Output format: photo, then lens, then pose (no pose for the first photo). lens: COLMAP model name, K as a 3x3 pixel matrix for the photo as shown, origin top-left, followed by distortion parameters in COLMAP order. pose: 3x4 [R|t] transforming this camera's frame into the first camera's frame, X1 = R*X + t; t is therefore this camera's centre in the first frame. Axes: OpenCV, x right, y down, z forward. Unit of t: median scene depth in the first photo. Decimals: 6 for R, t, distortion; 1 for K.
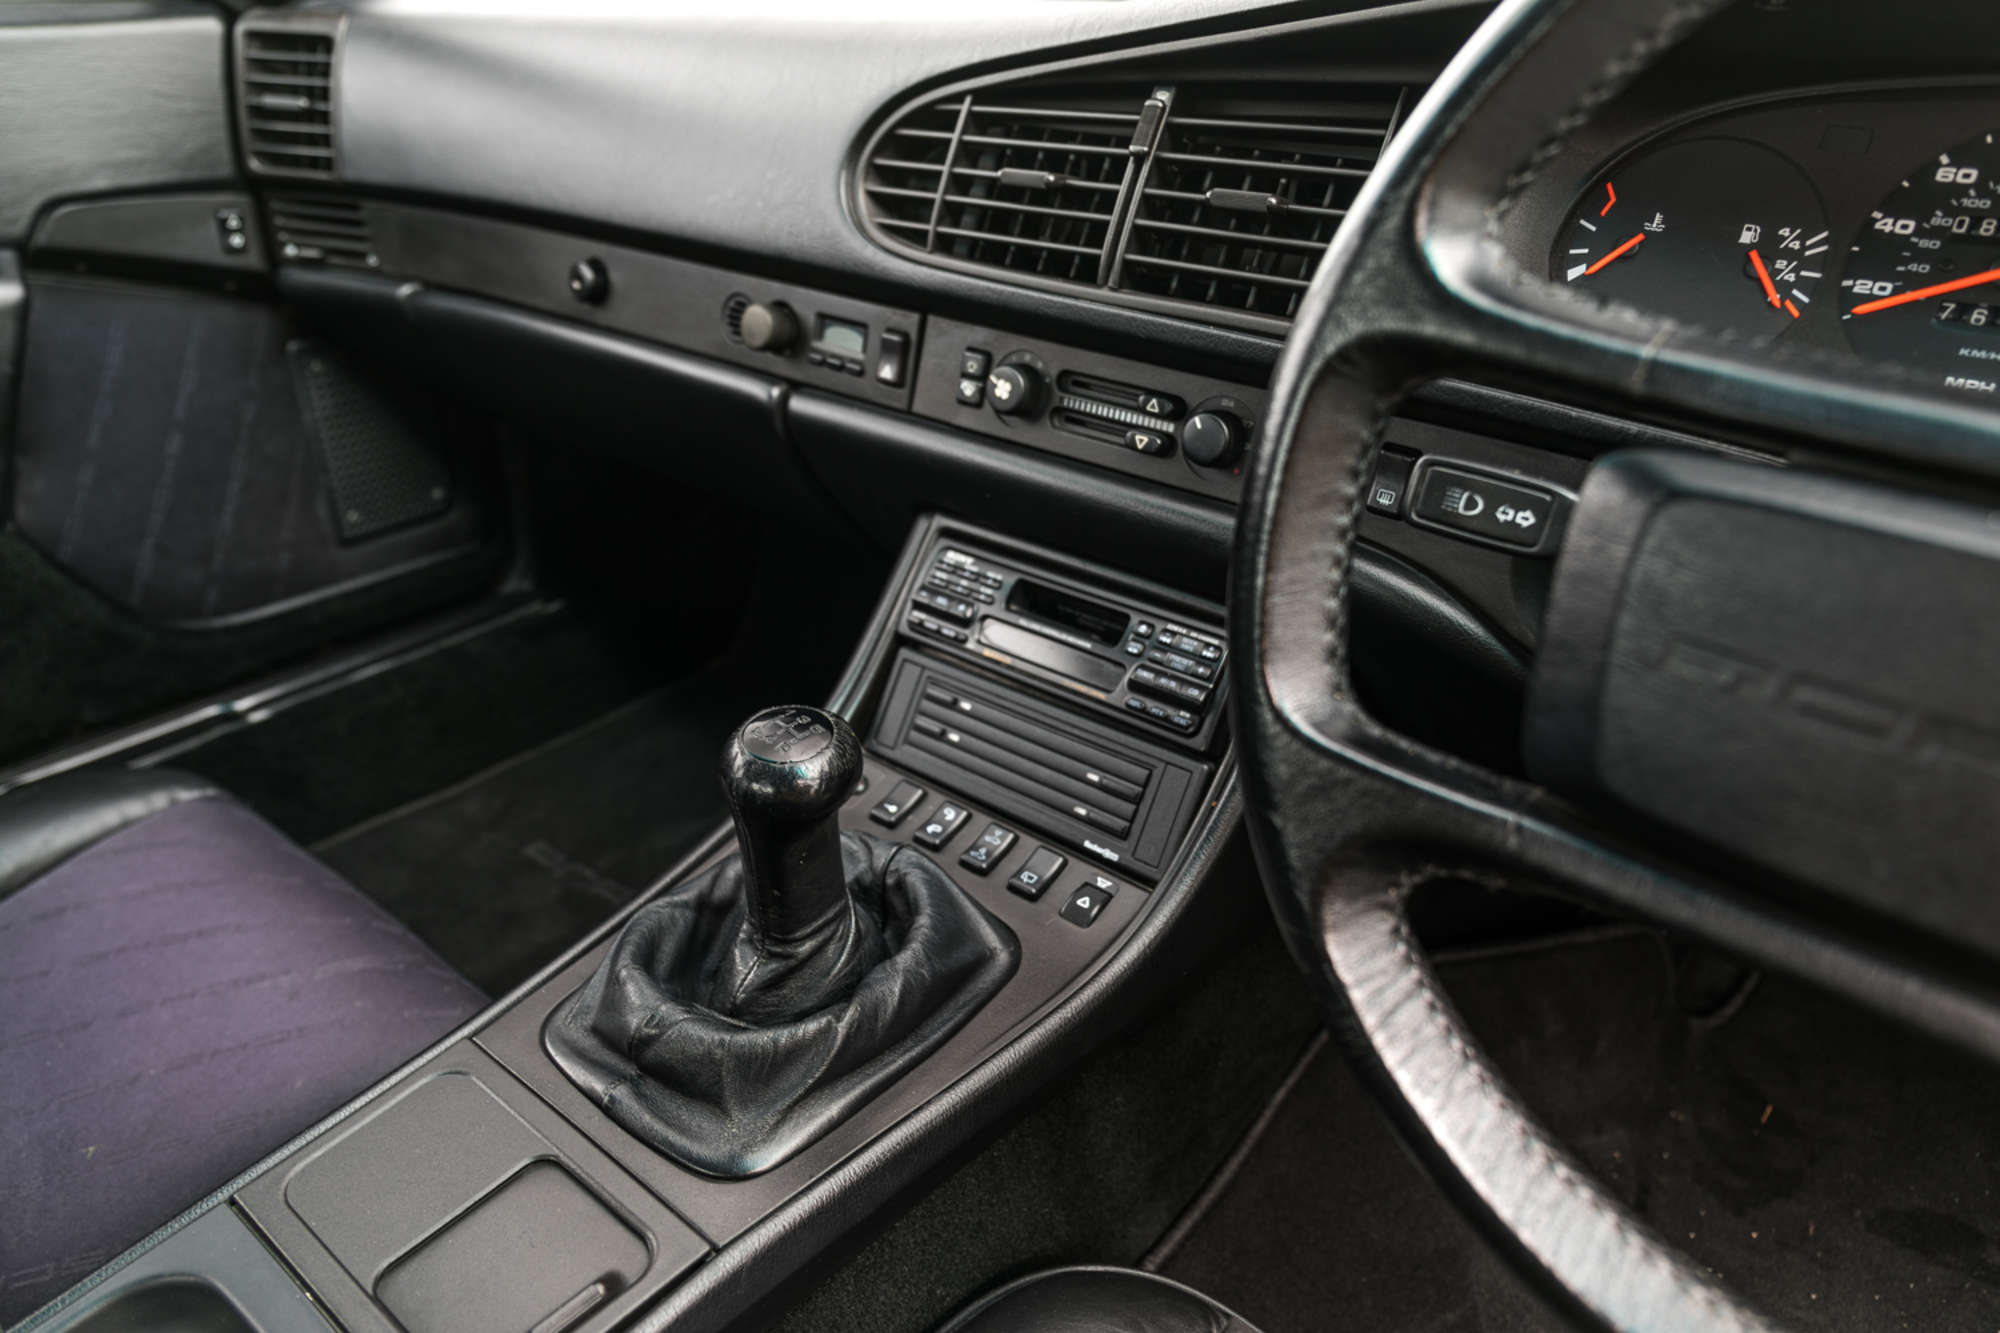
lens RADIAL K [[1278.7, 0, 1000.0], [0, 1278.7, 666.5], [0, 0, 1]] dist [0.006722, 0.006110]
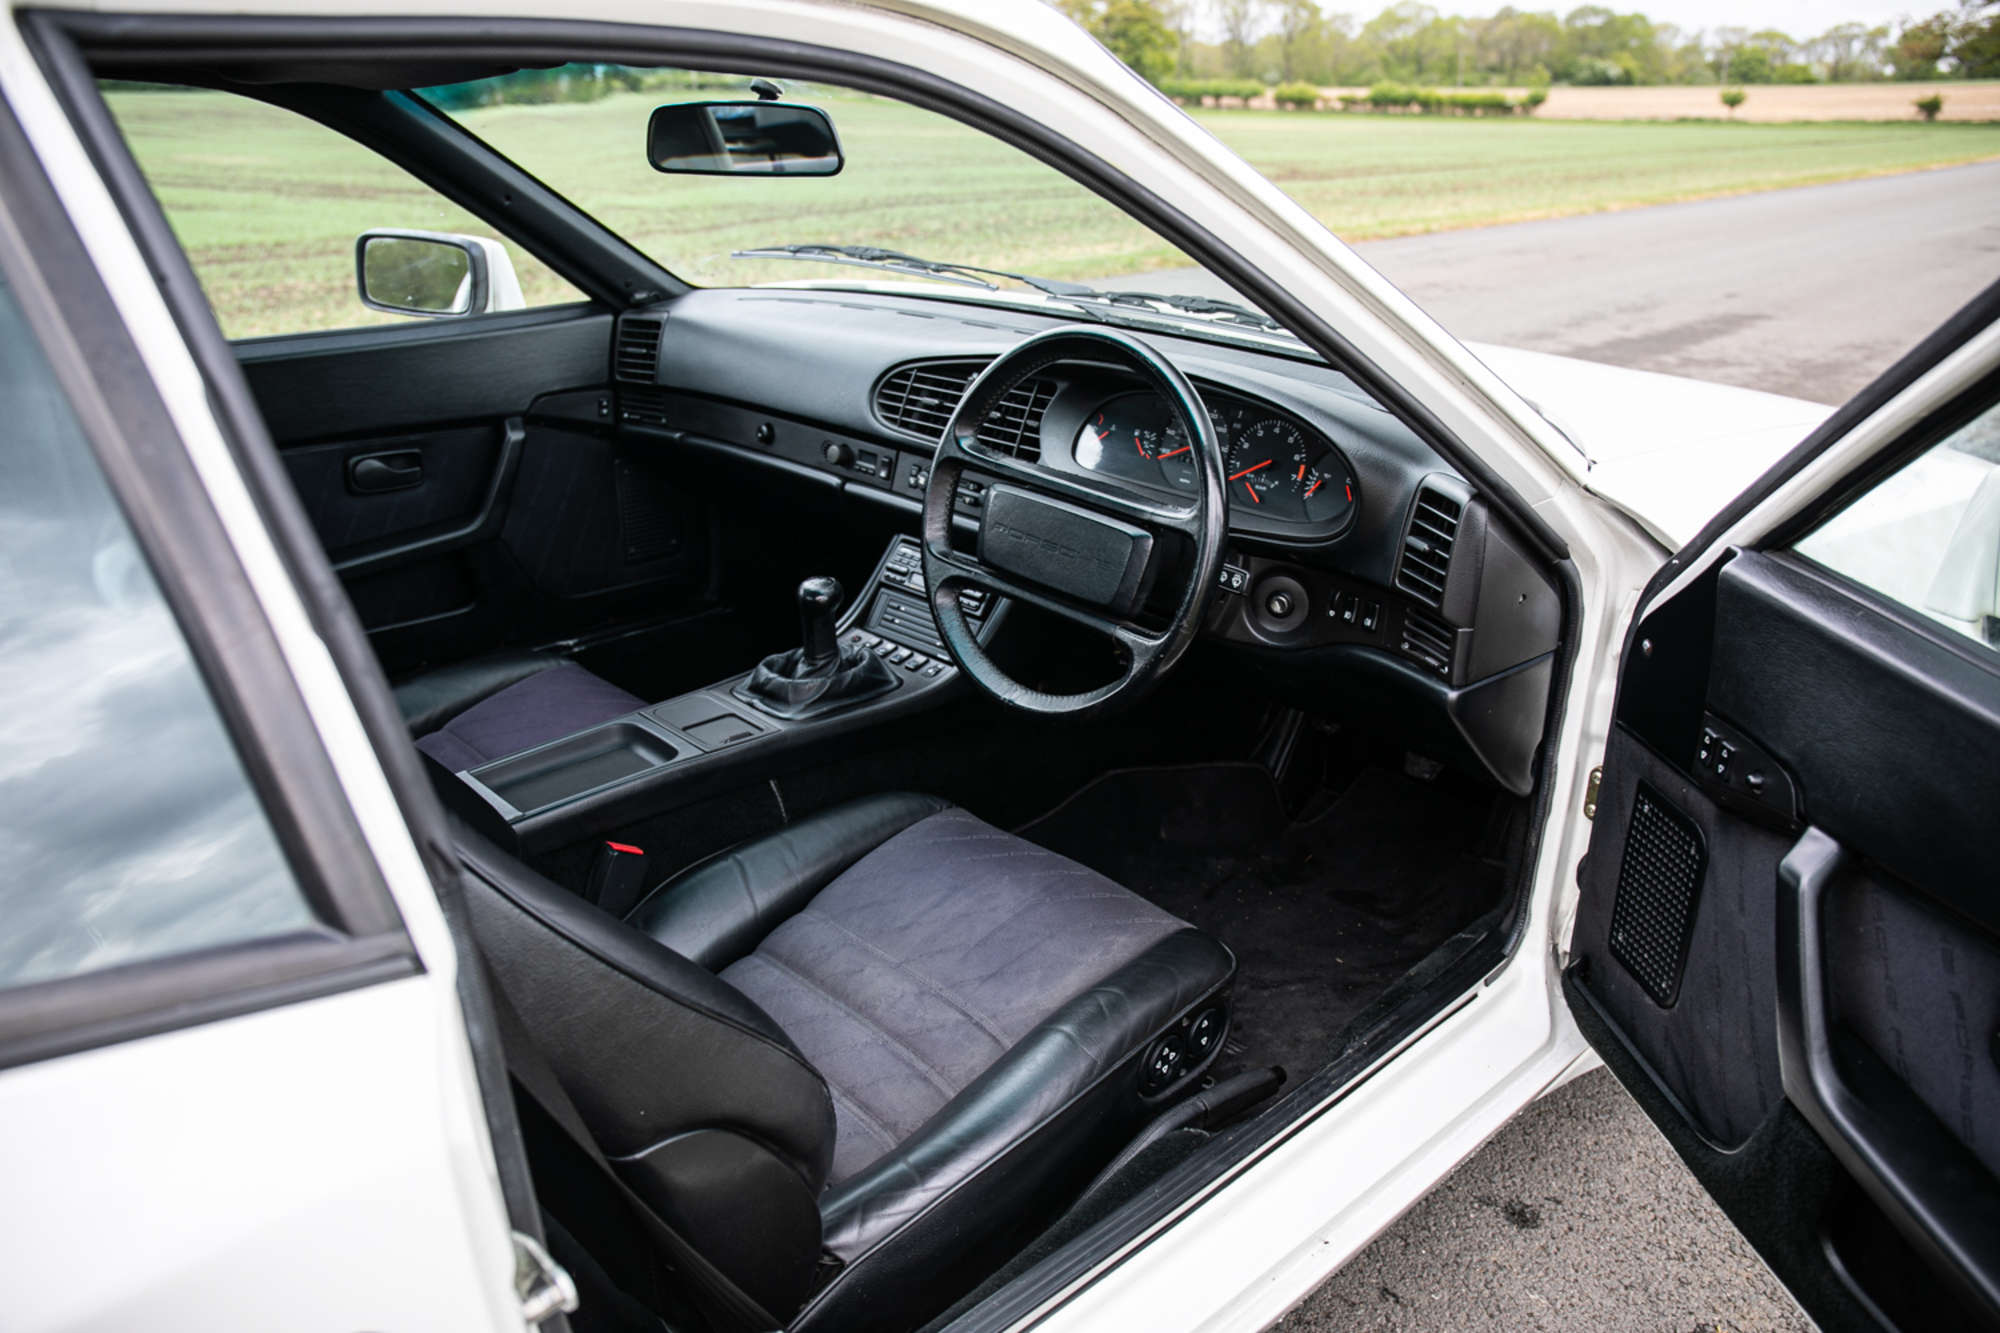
lens RADIAL K [[1523.8, 0, 956.2], [0, 1523.8, 671.7], [0, 0, 1]] dist [-0.059270, -0.000614]
pose [[0.986290, 0.045612, -0.158594, 0.584772], [-0.065264, 0.990505, -0.121000, 0.536553], [0.151569, 0.129691, 0.979902, -1.957491]]
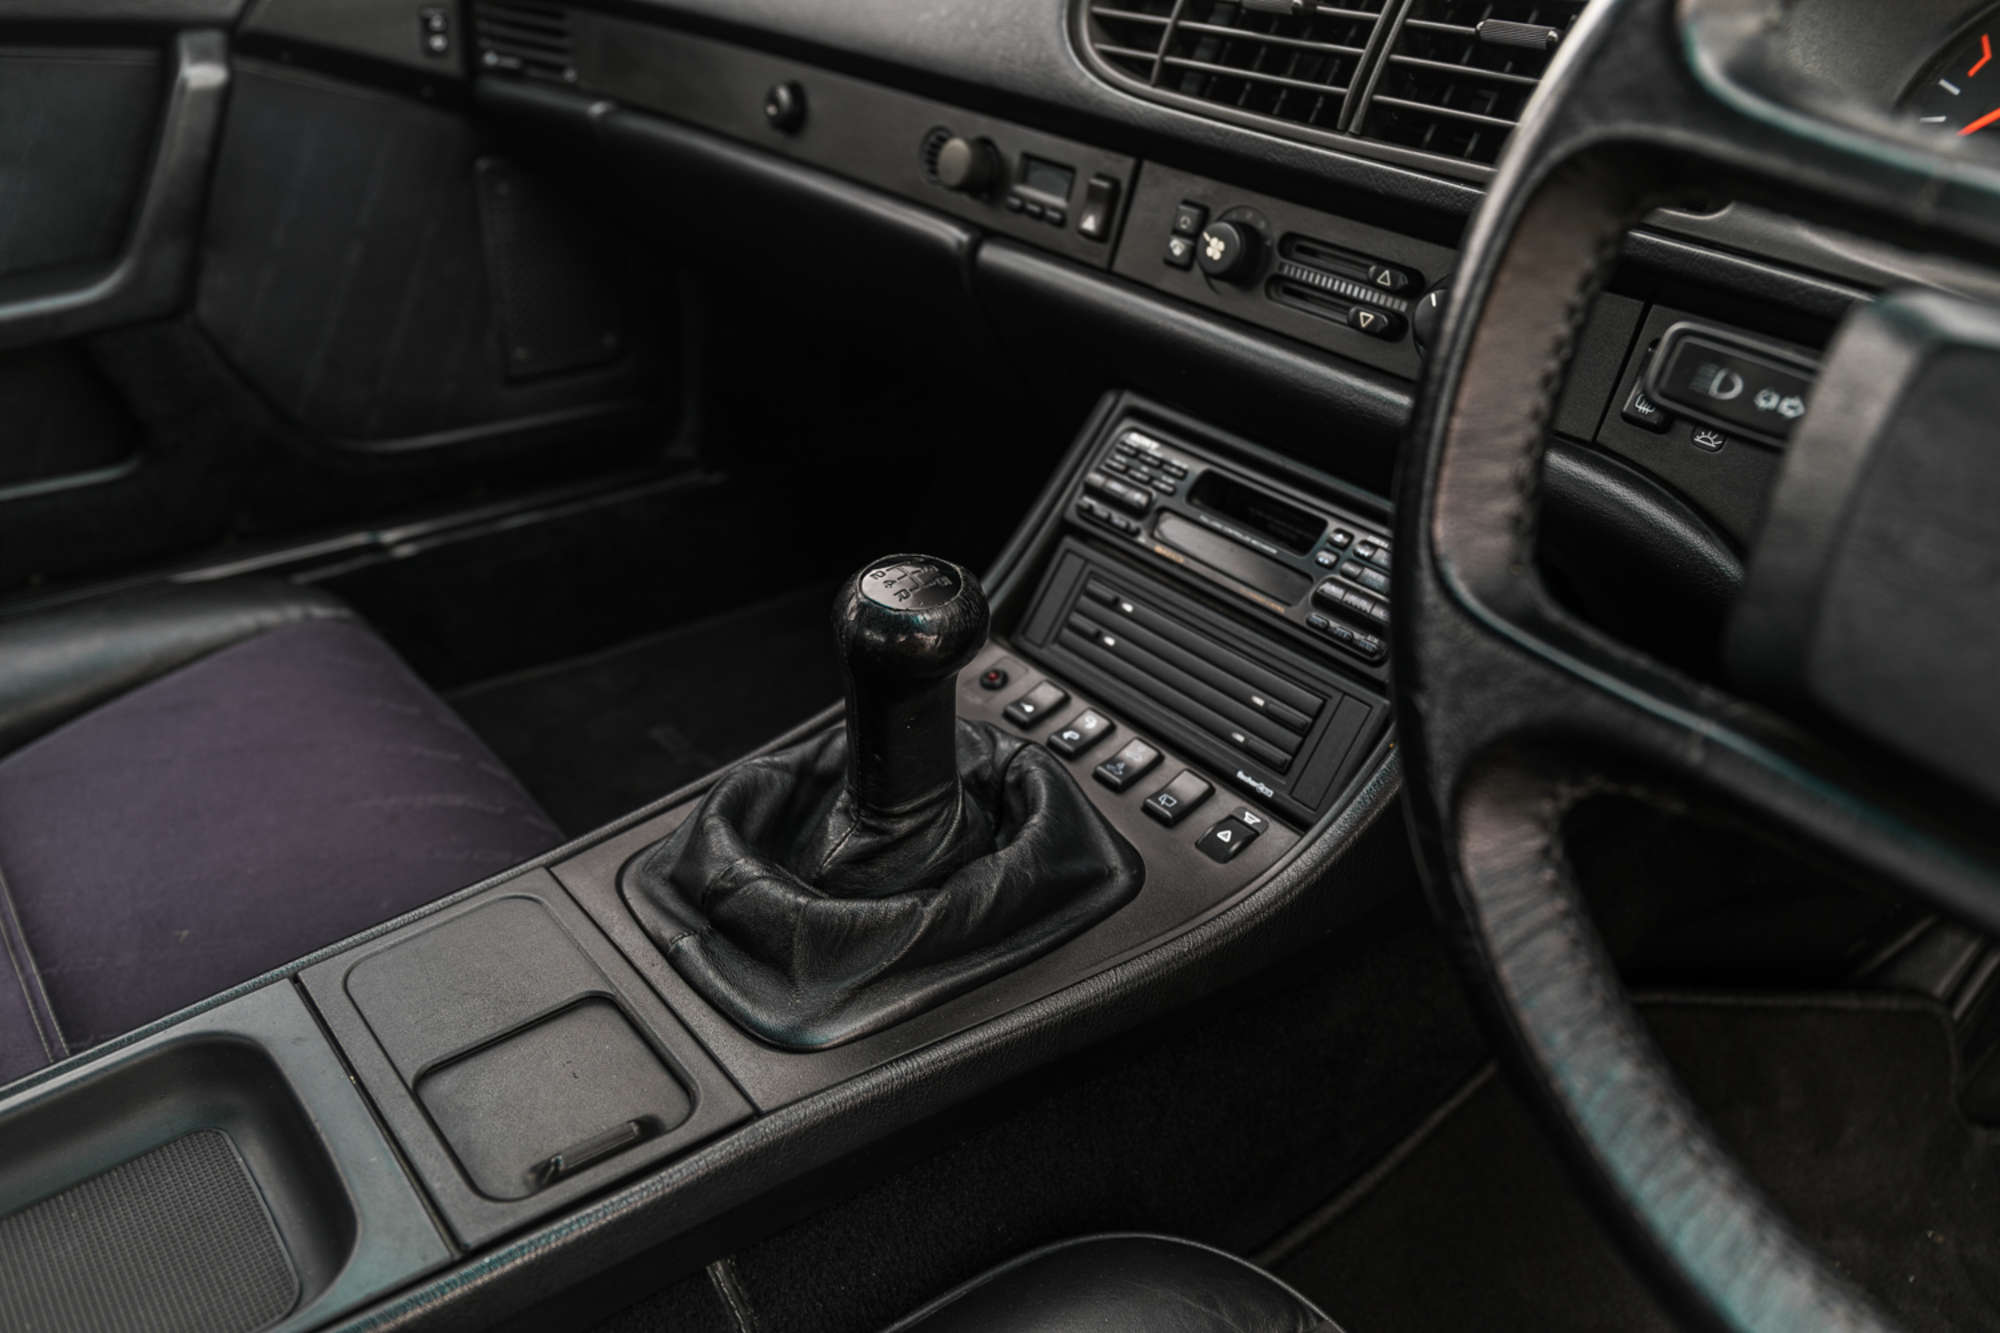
lens RADIAL K [[1458.5, 0, 1000.0], [0, 1458.5, 666.5], [0, 0, 1]] dist [-0.011980, 0.023711]
pose [[0.980560, 0.132165, -0.145034, 0.041723], [-0.128842, 0.991145, 0.032117, 0.054846], [0.147995, -0.012806, 0.988905, -0.007767]]
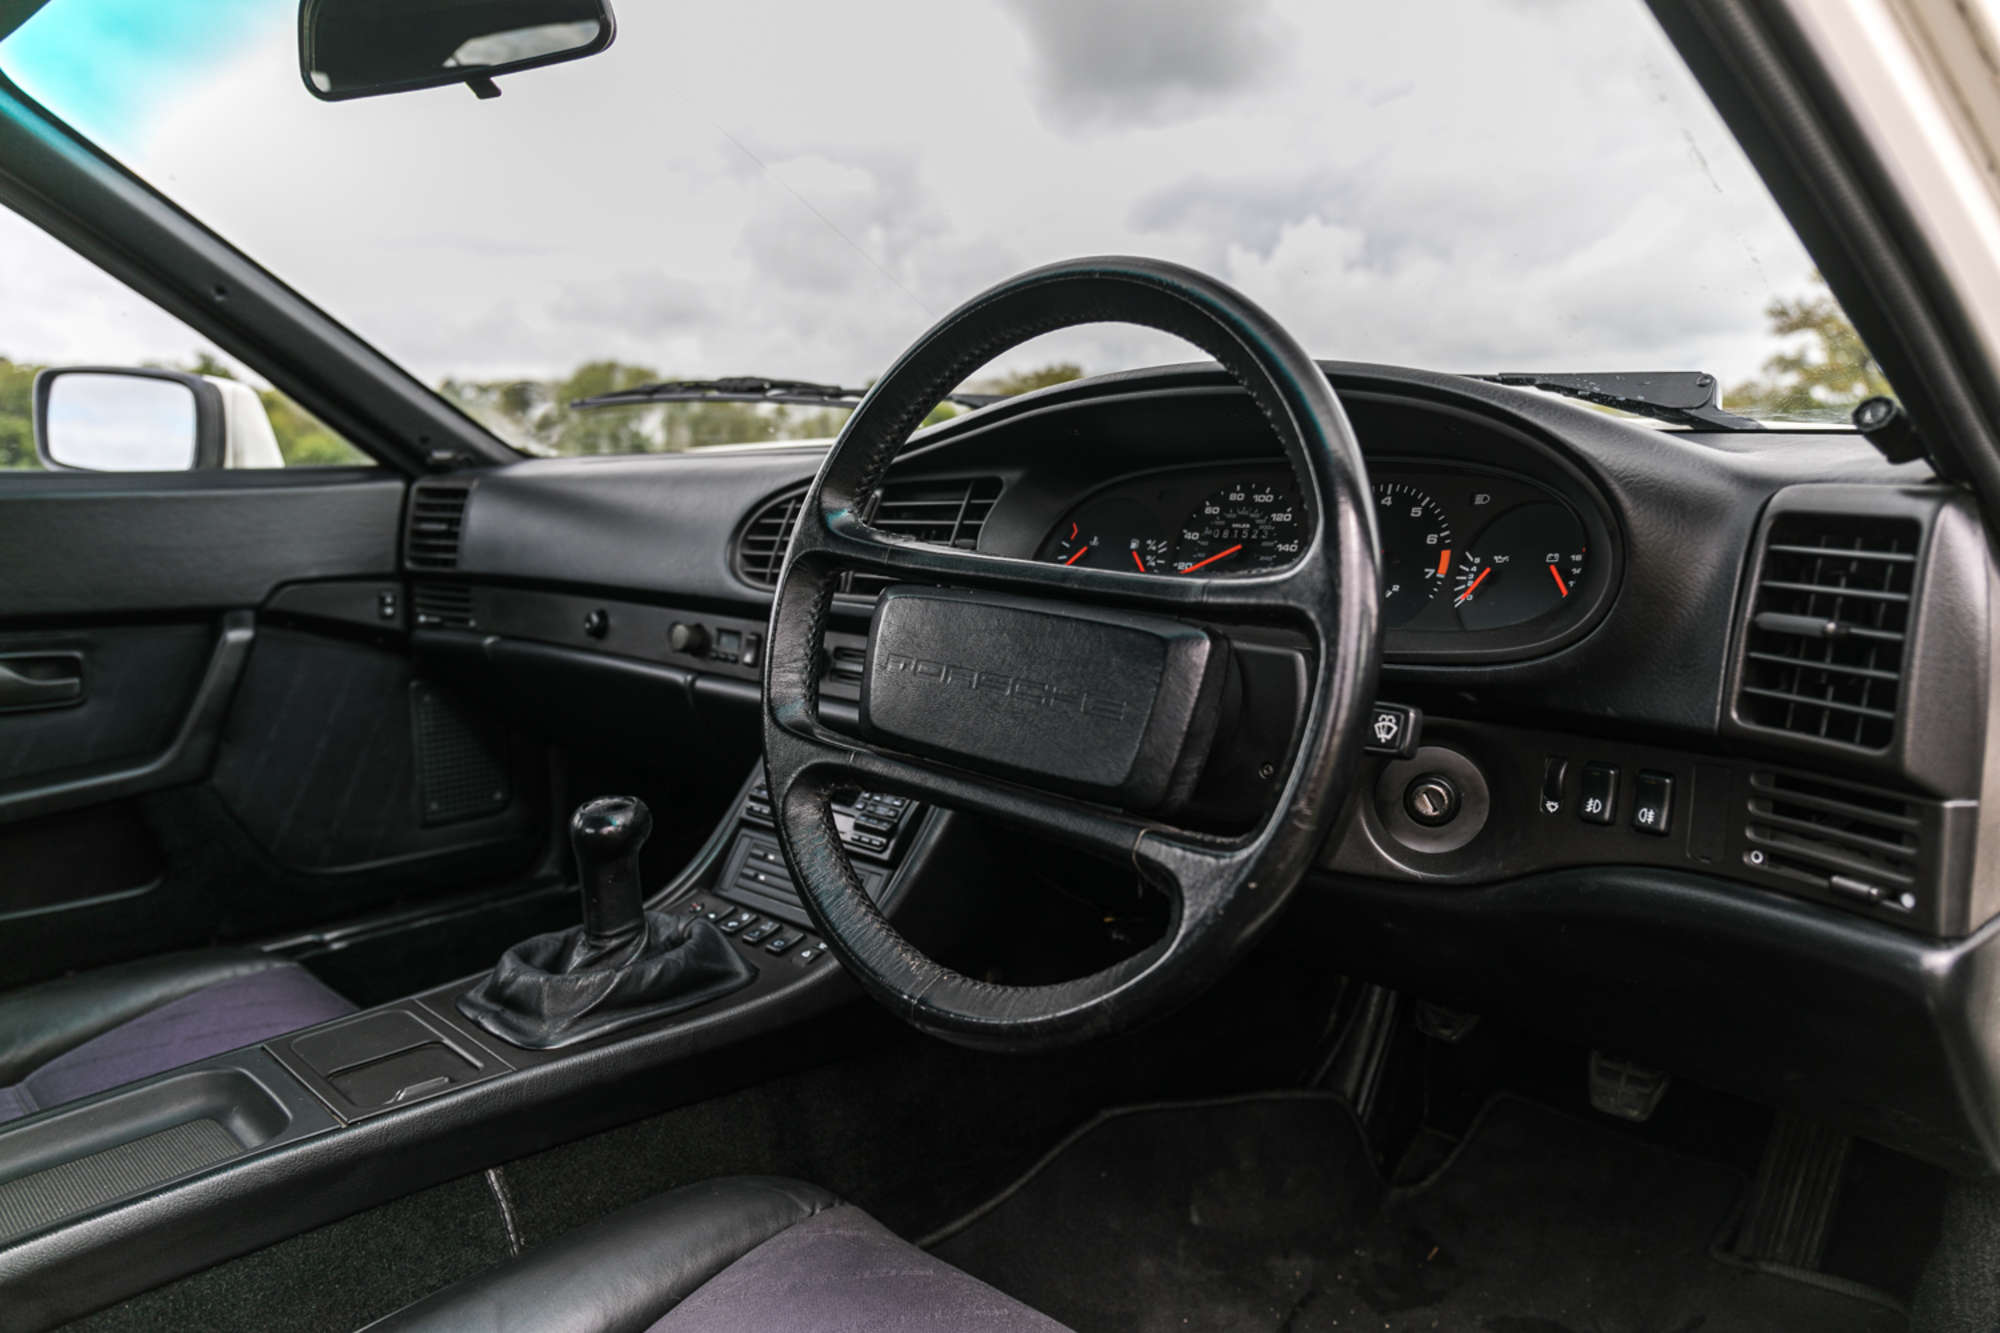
lens RADIAL K [[1339.6, 0, 1000.0], [0, 1339.6, 666.5], [0, 0, 1]] dist [0.019441, -0.001817]
pose [[0.994190, -0.005585, -0.107496, 0.460605], [-0.031869, 0.938607, -0.343514, 0.393831], [0.102815, 0.344944, 0.932975, -0.606847]]
